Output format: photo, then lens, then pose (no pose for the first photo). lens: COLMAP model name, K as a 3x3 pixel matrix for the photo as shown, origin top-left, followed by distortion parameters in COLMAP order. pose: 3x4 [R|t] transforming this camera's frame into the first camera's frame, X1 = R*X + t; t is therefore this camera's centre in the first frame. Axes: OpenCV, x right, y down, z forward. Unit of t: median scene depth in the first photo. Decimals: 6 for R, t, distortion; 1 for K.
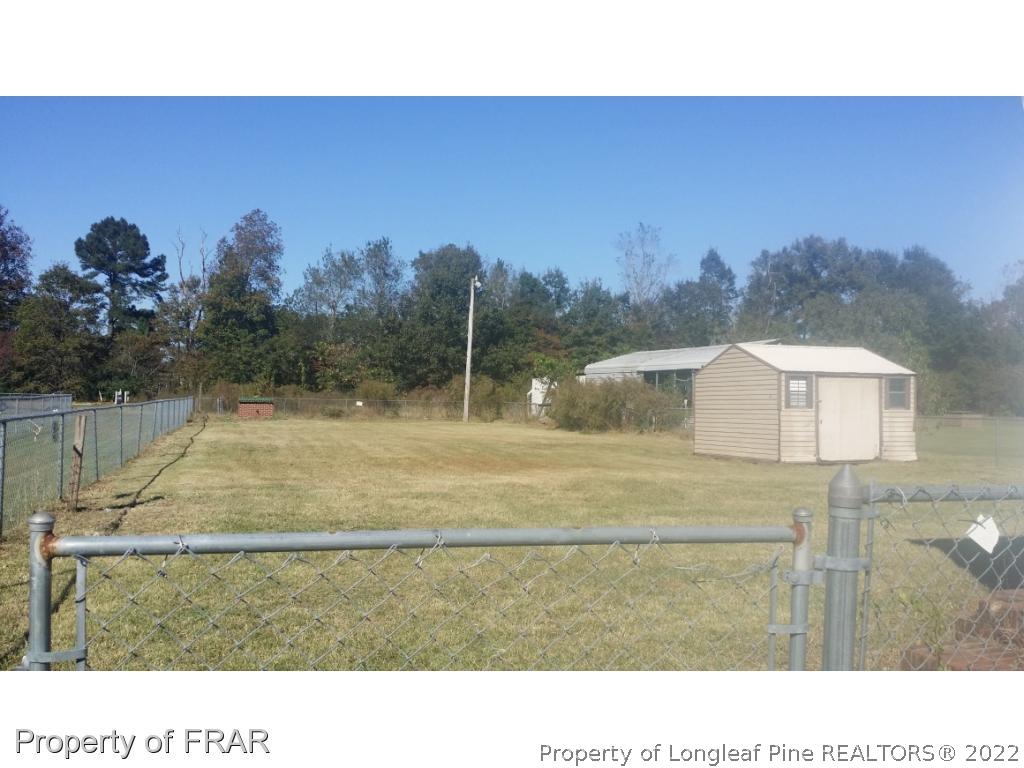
lens RADIAL K [[1033.5, 0, 512.0], [0, 1033.5, 384.0], [0, 0, 1]] dist [0.153143, -0.448285]
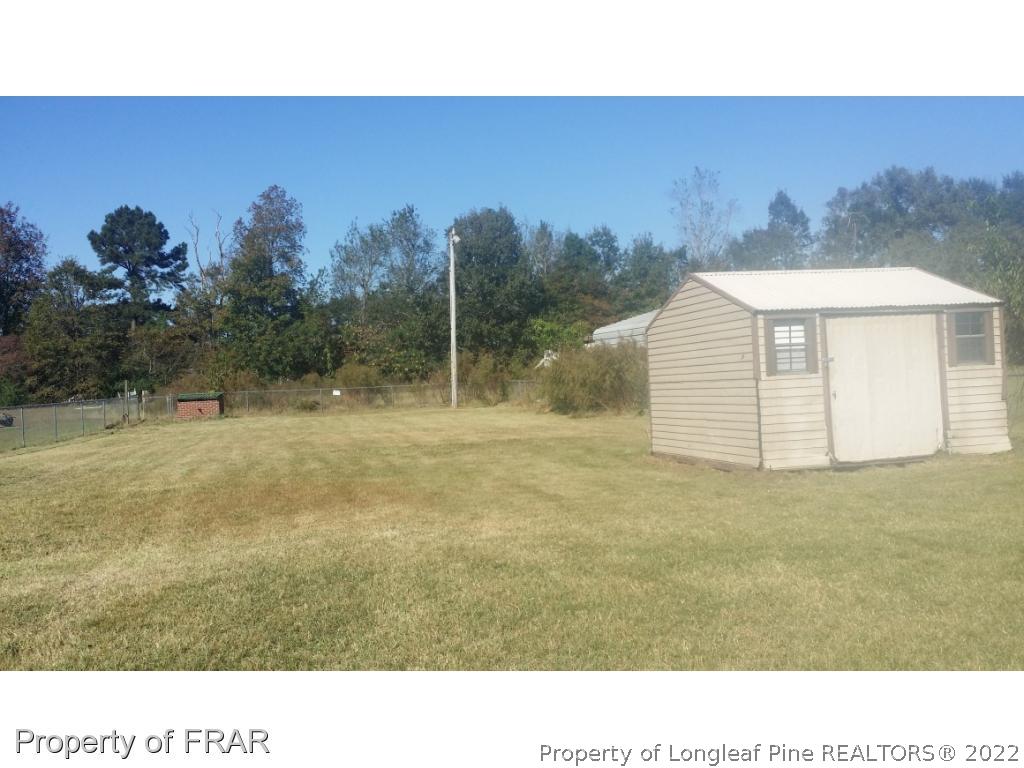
lens RADIAL K [[1033.5, 0, 512.0], [0, 1033.5, 384.0], [0, 0, 1]] dist [0.153143, -0.448285]
pose [[0.993921, -0.059343, -0.092734, 0.040348], [0.061505, 0.997894, 0.020629, 0.001698], [0.091314, -0.026207, 0.995477, 0.095890]]
